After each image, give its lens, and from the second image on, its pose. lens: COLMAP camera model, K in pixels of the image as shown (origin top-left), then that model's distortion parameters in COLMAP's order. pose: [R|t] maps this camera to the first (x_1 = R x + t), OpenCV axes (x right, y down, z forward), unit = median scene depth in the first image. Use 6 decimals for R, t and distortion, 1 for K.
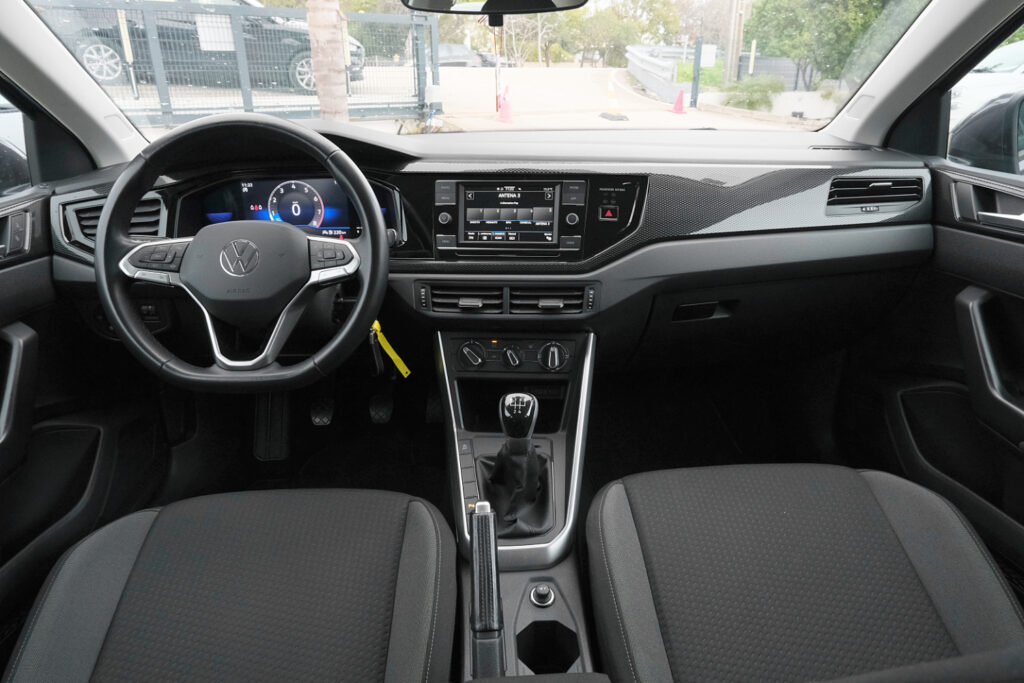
lens RADIAL K [[644.3, 0, 512.0], [0, 644.3, 341.5], [0, 0, 1]] dist [-0.000690, -0.000292]
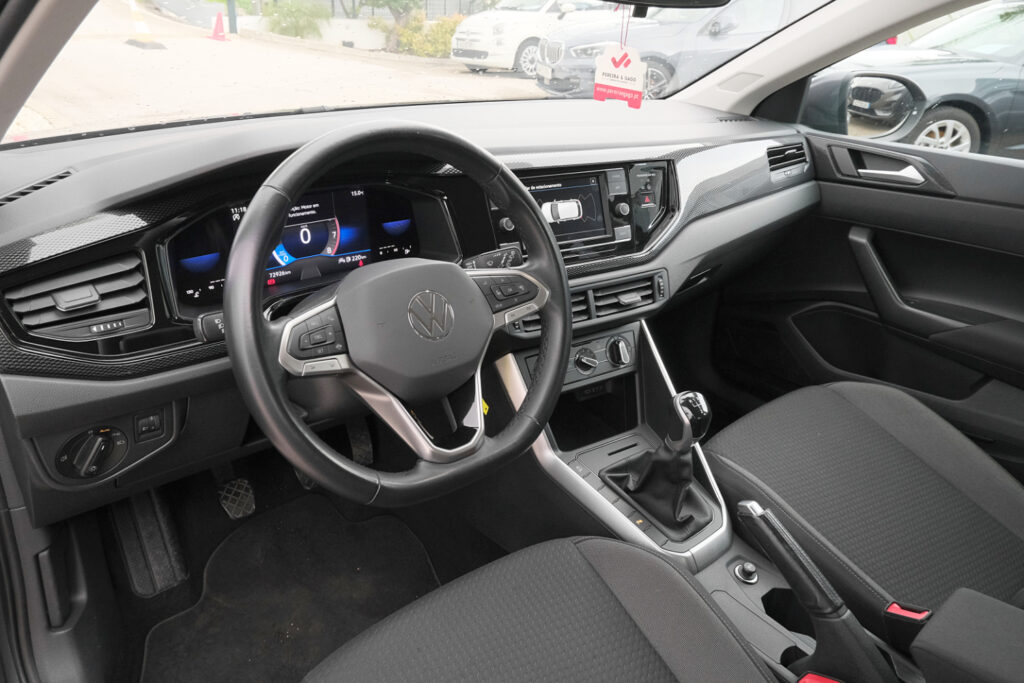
lens RADIAL K [[727.8, 0, 512.0], [0, 727.8, 341.5], [0, 0, 1]] dist [0.002475, -0.002472]
pose [[0.789992, -0.216638, 0.573568, -0.693457], [0.183153, 0.976165, 0.116438, -0.149809], [-0.585121, 0.013065, 0.810840, 0.204165]]
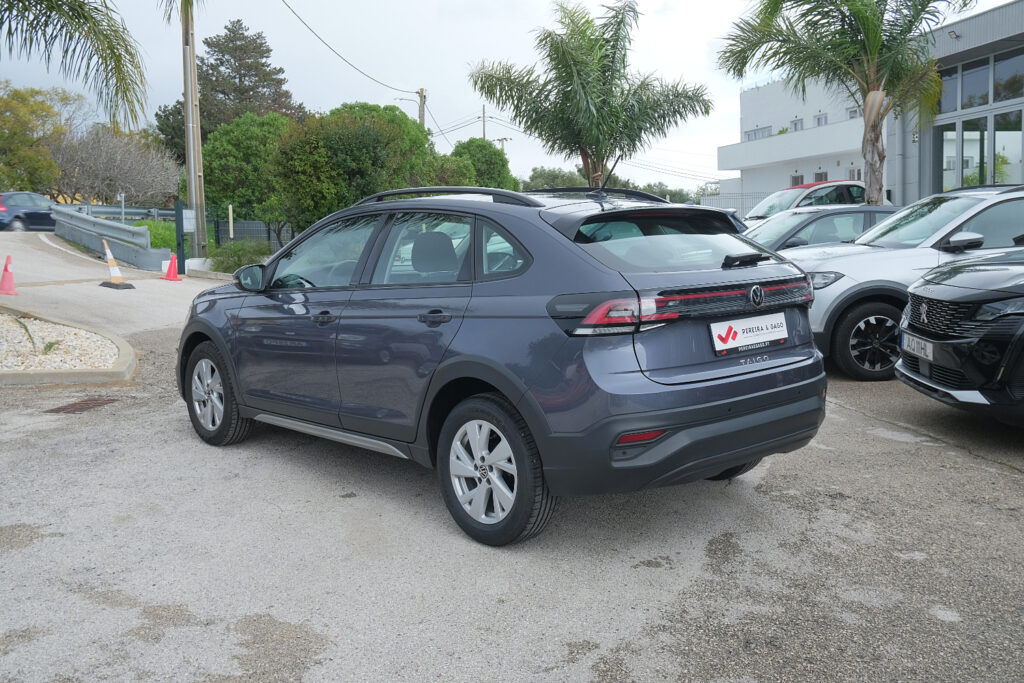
lens RADIAL K [[1055.4, 0, 512.0], [0, 1055.4, 341.5], [0, 0, 1]] dist [0.000984, -0.000089]
pose [[0.767965, -0.068794, 0.636787, -3.166140], [0.247780, 0.948715, -0.196330, 1.277440], [-0.590623, 0.308557, 0.745625, -3.375979]]
